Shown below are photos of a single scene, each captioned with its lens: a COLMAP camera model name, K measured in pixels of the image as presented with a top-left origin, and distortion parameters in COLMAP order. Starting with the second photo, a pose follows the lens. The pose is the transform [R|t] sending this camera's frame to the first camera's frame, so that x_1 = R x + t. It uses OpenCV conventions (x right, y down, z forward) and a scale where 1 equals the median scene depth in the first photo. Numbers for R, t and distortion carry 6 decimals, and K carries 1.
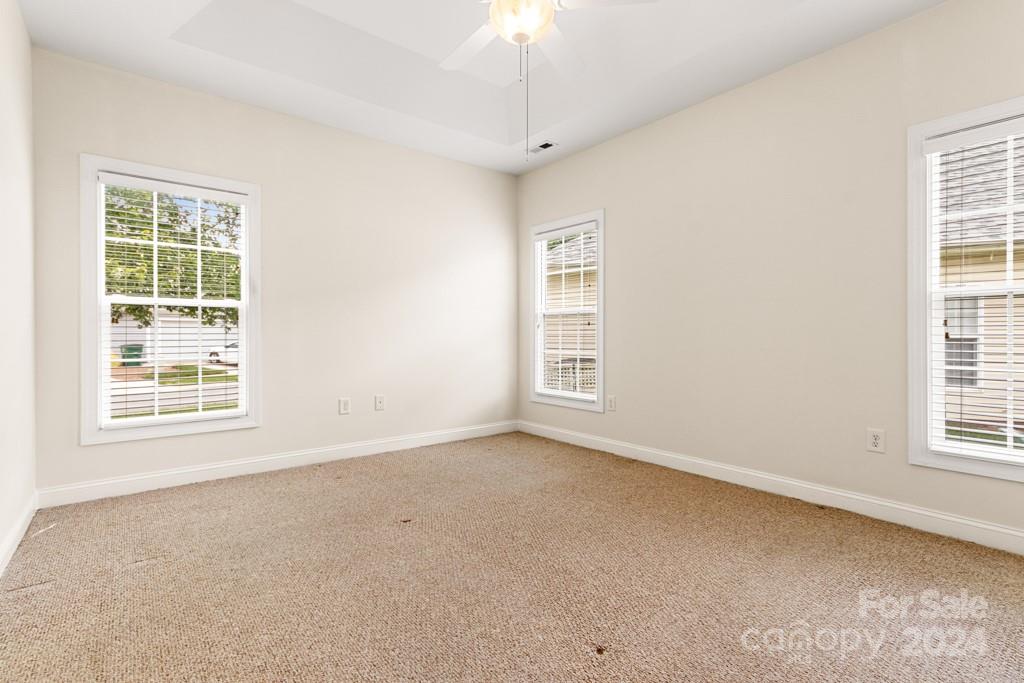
lens RADIAL K [[474.2, 0, 510.7], [0, 474.2, 337.6], [0, 0, 1]] dist [0.000533, 0.000280]
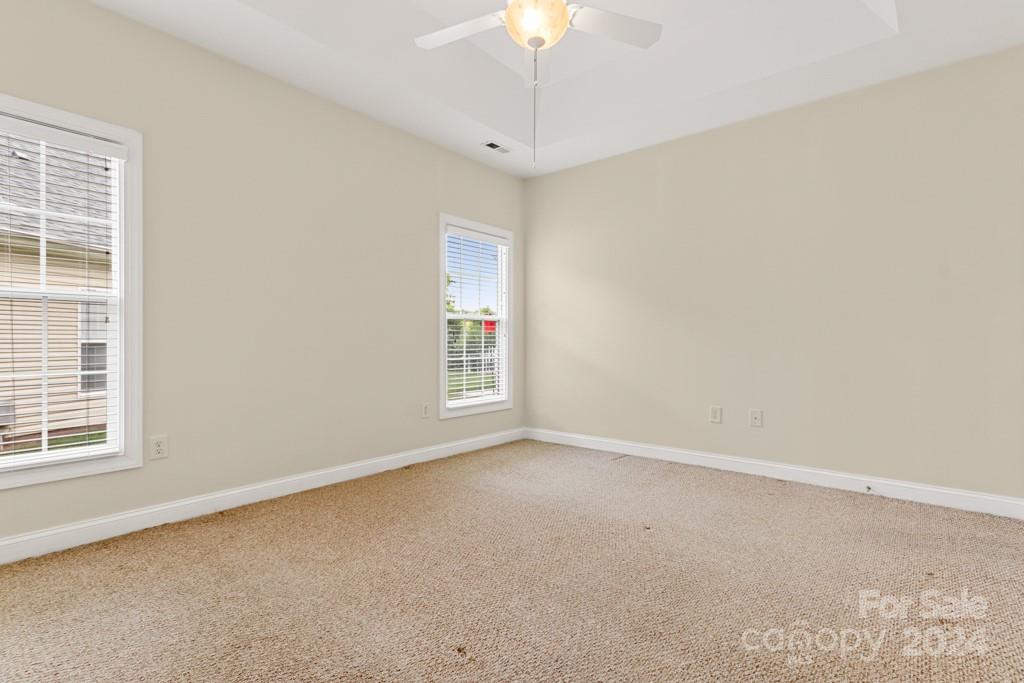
lens RADIAL K [[485.4, 0, 512.0], [0, 485.4, 341.5], [0, 0, 1]] dist [0.030688, 0.000062]
pose [[-0.183685, -0.002276, 0.982982, -0.694932], [0.002039, 0.999994, 0.002696, -0.005075], [-0.982983, 0.002500, -0.183680, 0.869677]]
